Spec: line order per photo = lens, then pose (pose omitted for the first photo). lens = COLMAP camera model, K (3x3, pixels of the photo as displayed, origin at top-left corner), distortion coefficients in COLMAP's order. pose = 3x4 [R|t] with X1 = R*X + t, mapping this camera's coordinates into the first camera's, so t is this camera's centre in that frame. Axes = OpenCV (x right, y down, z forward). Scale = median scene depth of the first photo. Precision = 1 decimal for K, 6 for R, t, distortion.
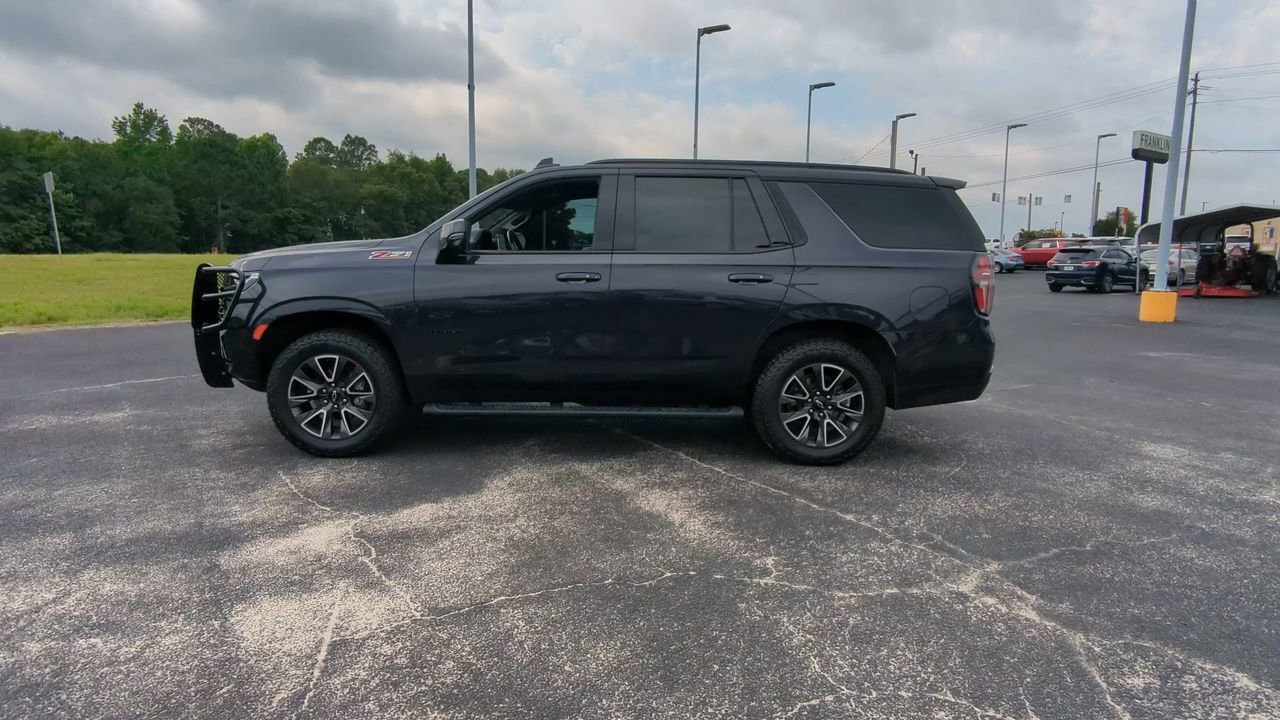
lens RADIAL K [[719.6, 0, 640.0], [0, 719.6, 360.0], [0, 0, 1]] dist [-0.005689, 0.001400]
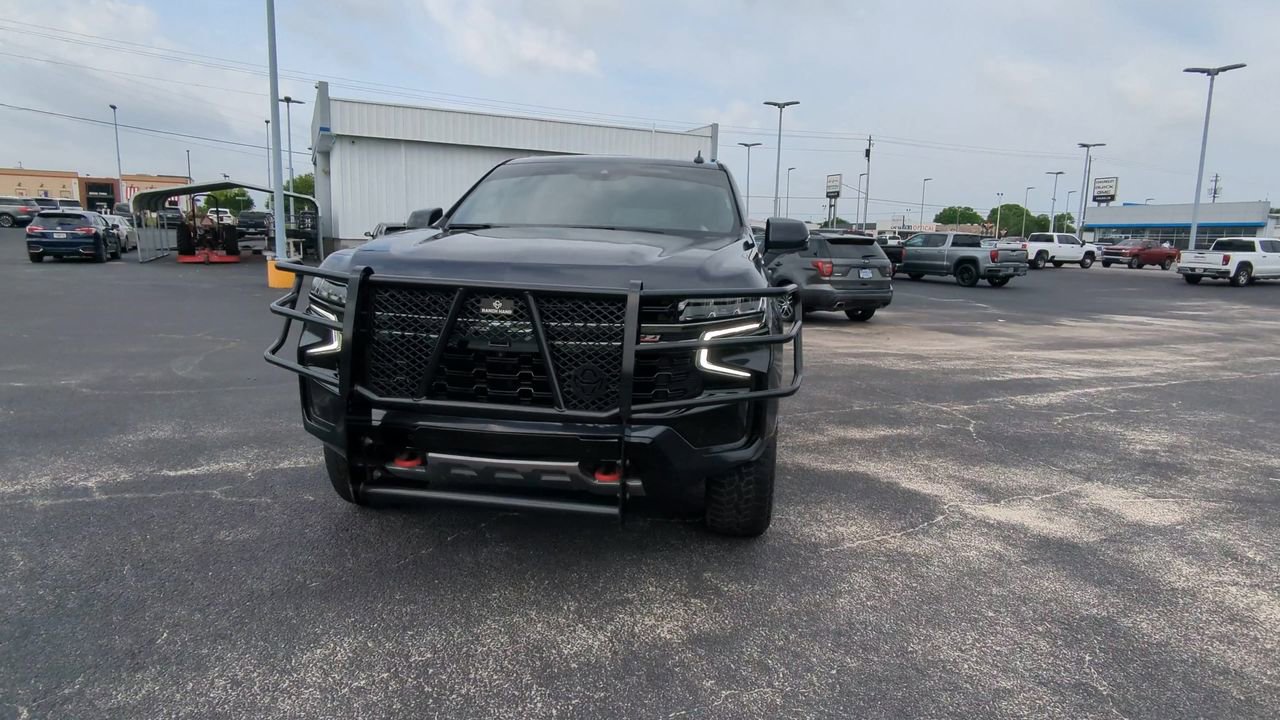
lens RADIAL K [[719.6, 0, 640.0], [0, 719.6, 360.0], [0, 0, 1]] dist [-0.005689, 0.001400]
pose [[0.159670, -0.165787, 0.973150, -1.322898], [0.114482, 0.982255, 0.148554, -0.189872], [-0.980510, 0.087688, 0.175816, 1.112764]]
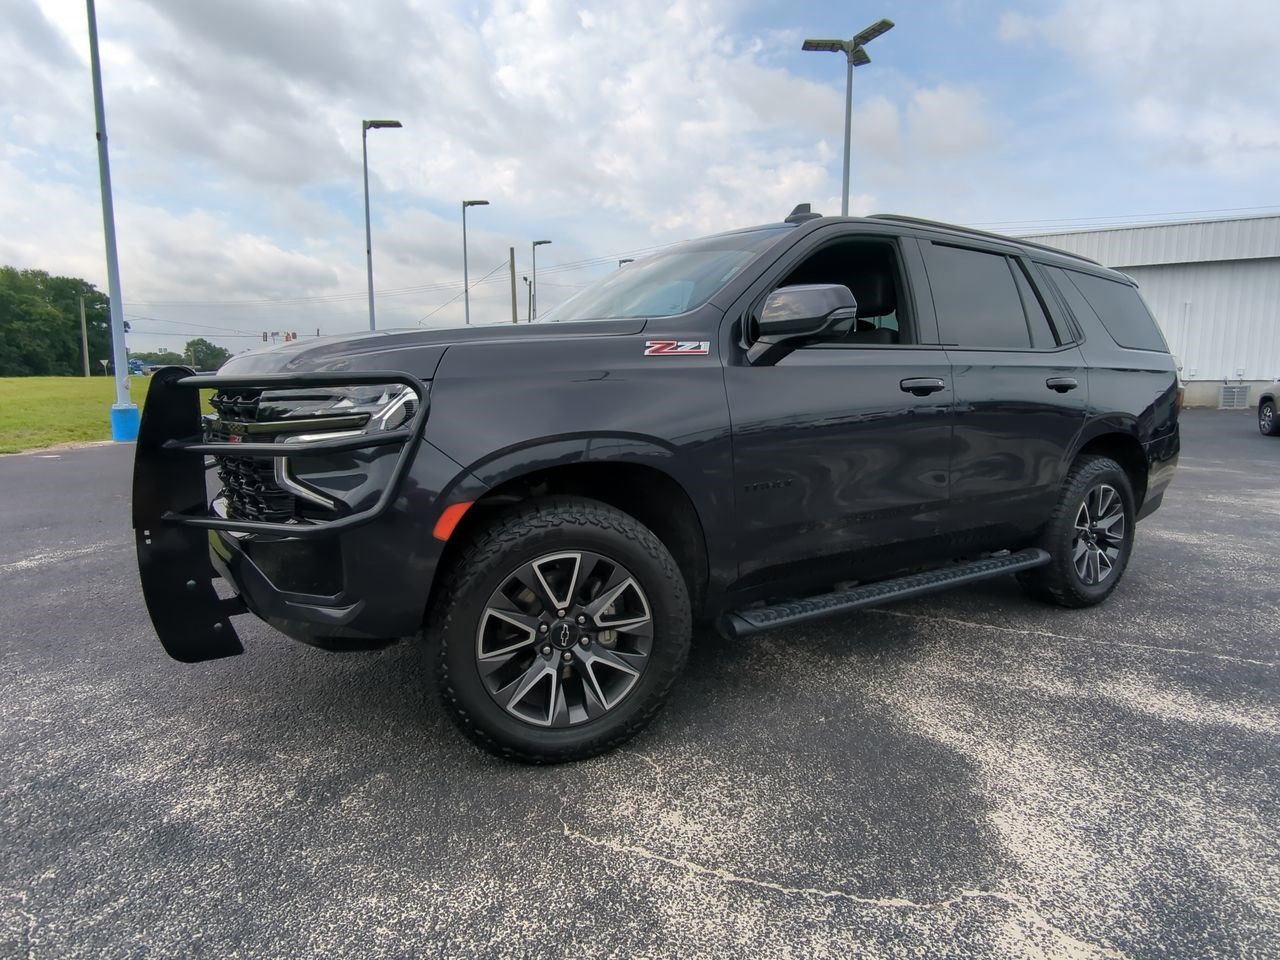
lens RADIAL K [[705.0, 0, 640.0], [0, 705.0, 480.0], [0, 0, 1]] dist [0.001023, 0.000528]
pose [[0.859842, -0.081495, 0.504015, -0.708376], [0.081833, 0.996414, 0.021507, -0.070906], [-0.503960, 0.022752, 0.863427, 0.637500]]
